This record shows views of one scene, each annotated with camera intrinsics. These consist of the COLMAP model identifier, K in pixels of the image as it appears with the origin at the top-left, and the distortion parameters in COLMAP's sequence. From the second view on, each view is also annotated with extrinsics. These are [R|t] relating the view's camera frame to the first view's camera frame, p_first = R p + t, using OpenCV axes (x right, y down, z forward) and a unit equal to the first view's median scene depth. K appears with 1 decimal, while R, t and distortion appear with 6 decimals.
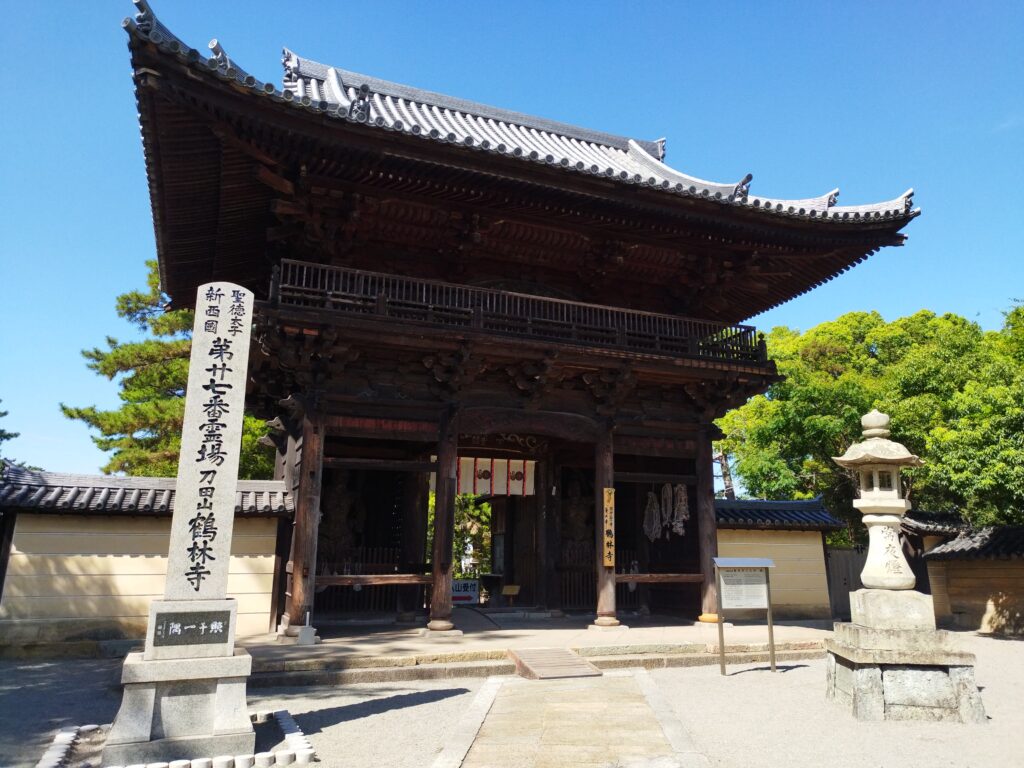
lens RADIAL K [[770.1, 0, 520.4], [0, 770.1, 364.7], [0, 0, 1]] dist [0.040876, -0.032333]
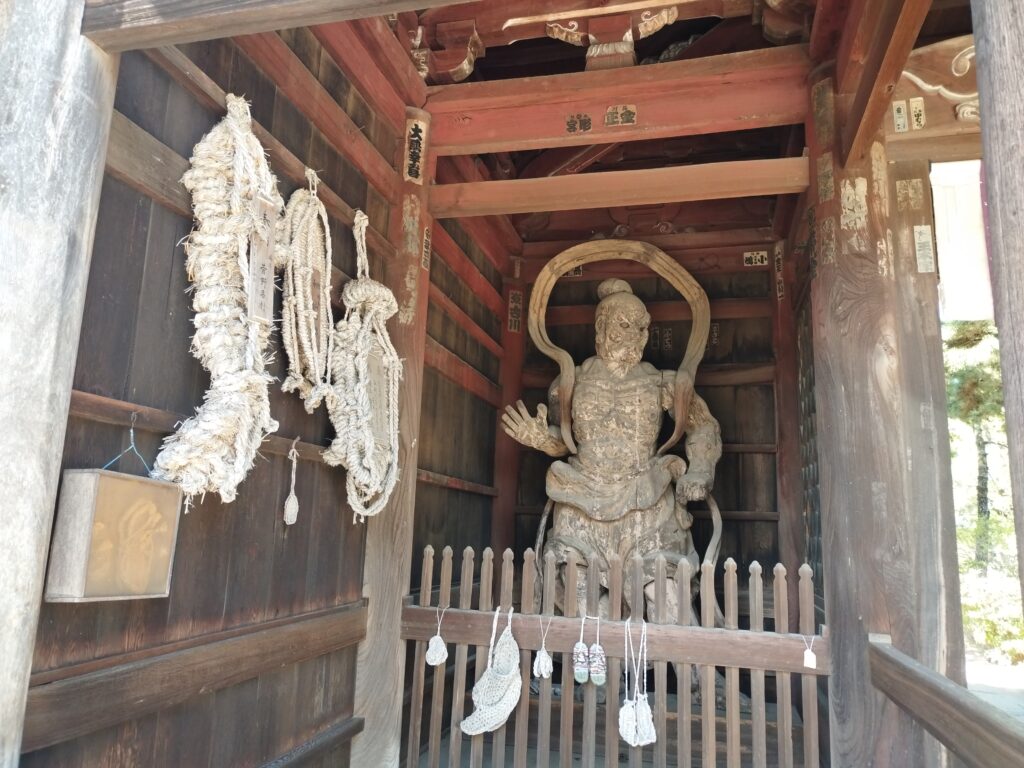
lens RADIAL K [[770.1, 0, 512.2], [0, 770.1, 384.8], [0, 0, 1]] dist [0.040876, -0.032333]
pose [[0.801945, -0.091737, -0.590313, -0.097166], [0.119092, 0.992855, 0.007493, 0.187978], [0.585407, -0.076310, 0.807140, 0.834066]]
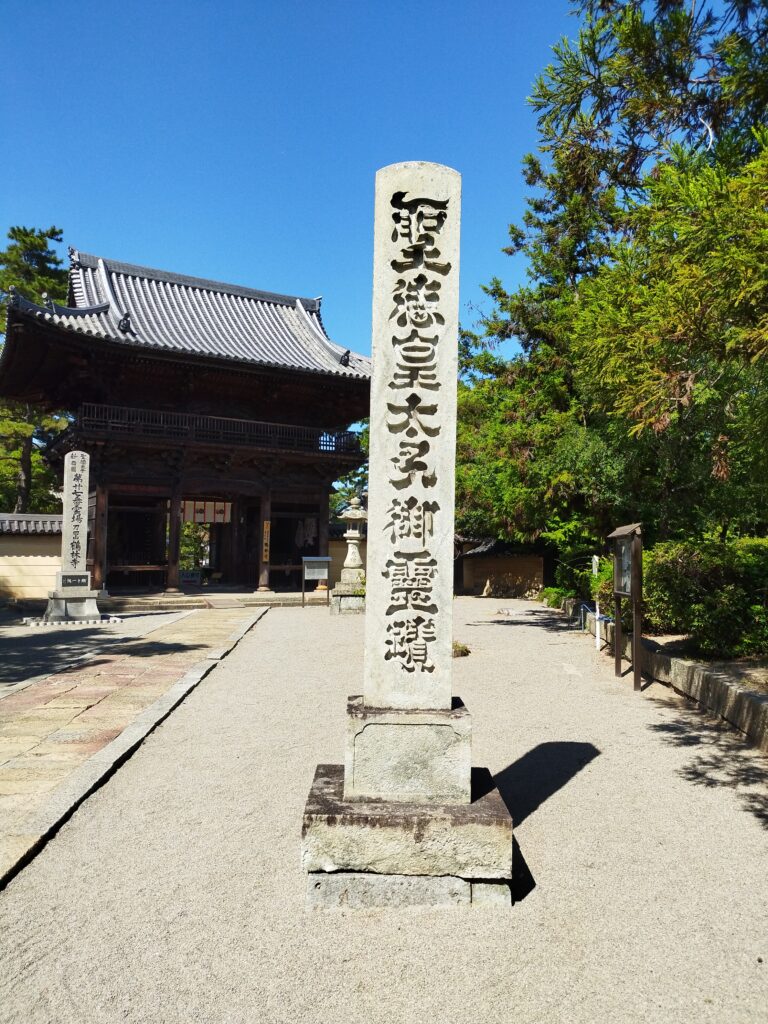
lens RADIAL K [[770.1, 0, 396.8], [0, 770.1, 503.2], [0, 0, 1]] dist [0.040876, -0.032333]
pose [[0.987104, 0.011940, 0.159633, 0.130038], [-0.039336, 0.984731, 0.169581, -0.215783], [-0.155170, -0.173673, 0.972502, -0.874032]]
